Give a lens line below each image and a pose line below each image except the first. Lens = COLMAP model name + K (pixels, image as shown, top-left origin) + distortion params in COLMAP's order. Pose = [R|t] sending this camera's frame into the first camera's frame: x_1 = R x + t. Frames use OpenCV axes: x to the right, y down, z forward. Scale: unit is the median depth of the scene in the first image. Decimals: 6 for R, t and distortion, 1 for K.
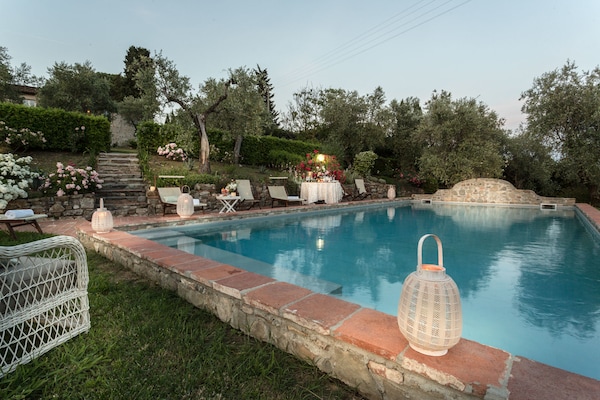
lens RADIAL K [[280.6, 0, 320.1], [0, 280.6, 189.9], [0, 0, 1]] dist [-0.000306, 0.000215]
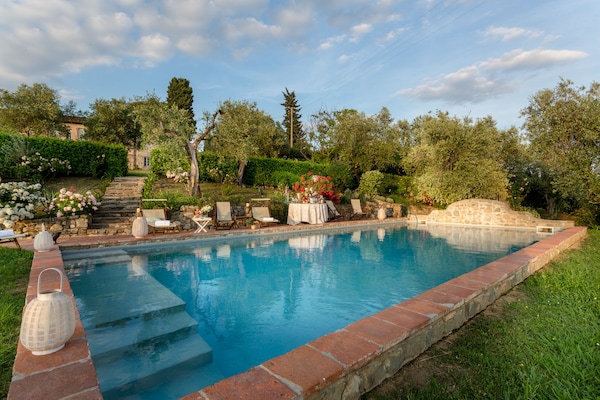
lens RADIAL K [[280.6, 0, 320.1], [0, 280.6, 189.9], [0, 0, 1]] dist [-0.000306, 0.000215]
pose [[0.992343, -0.004394, -0.123436, 0.170210], [-0.002913, 0.998256, -0.058956, -0.014094], [0.123480, 0.058864, 0.990600, -0.024105]]
